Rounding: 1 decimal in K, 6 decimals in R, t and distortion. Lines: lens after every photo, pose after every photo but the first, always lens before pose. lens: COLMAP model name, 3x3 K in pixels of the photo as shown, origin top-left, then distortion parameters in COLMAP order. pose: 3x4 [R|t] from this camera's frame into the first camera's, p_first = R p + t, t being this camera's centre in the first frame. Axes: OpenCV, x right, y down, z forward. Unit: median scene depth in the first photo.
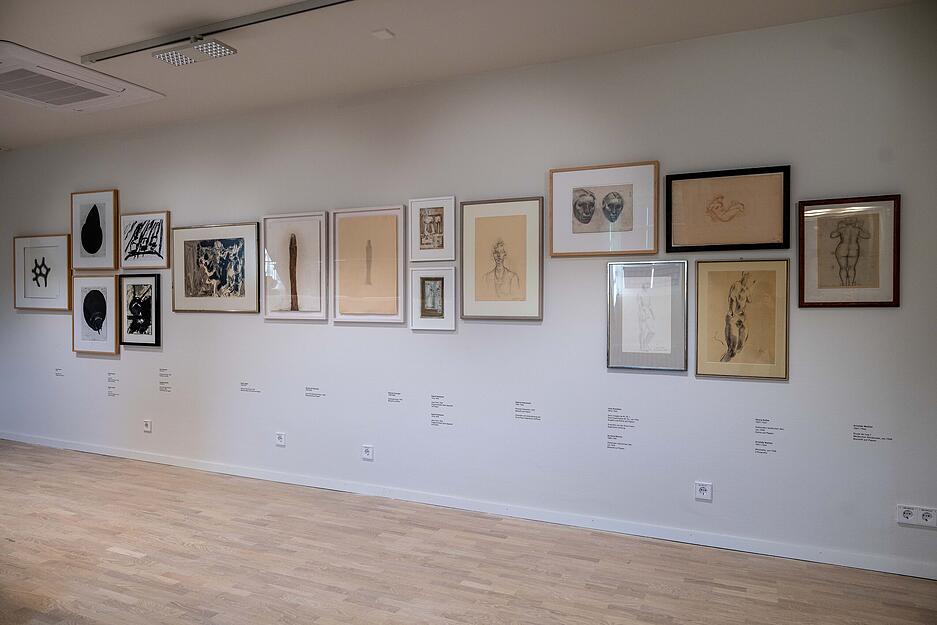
lens RADIAL K [[674.8, 0, 468.5], [0, 674.8, 312.5], [0, 0, 1]] dist [-0.000028, -0.000640]
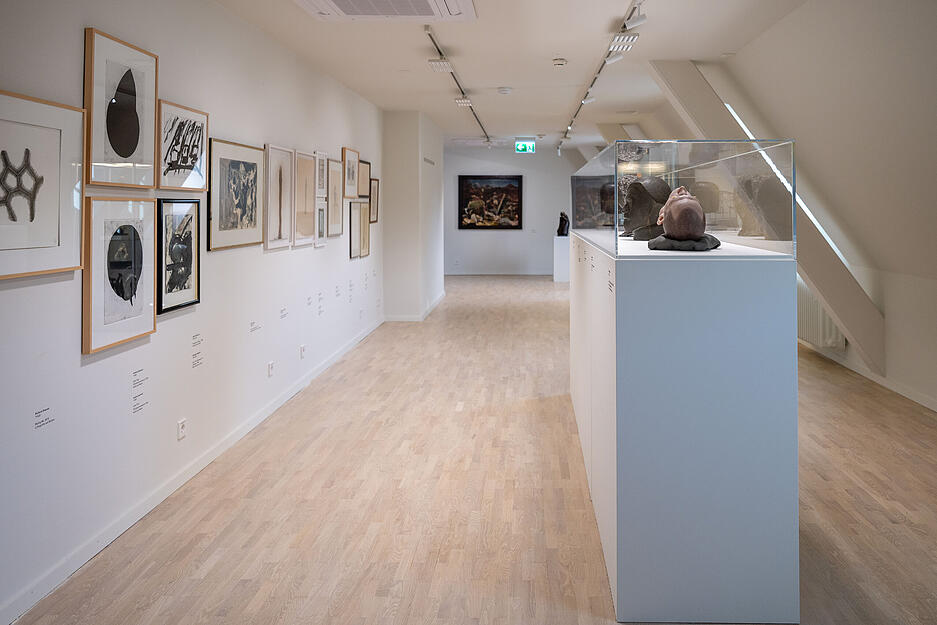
lens RADIAL K [[674.8, 0, 468.5], [0, 674.8, 312.5], [0, 0, 1]] dist [-0.000028, -0.000640]
pose [[-0.341184, -0.127390, 0.931325, -1.214494], [0.064466, 0.985270, 0.158386, -0.033583], [-0.937783, 0.114078, -0.327946, 0.965259]]
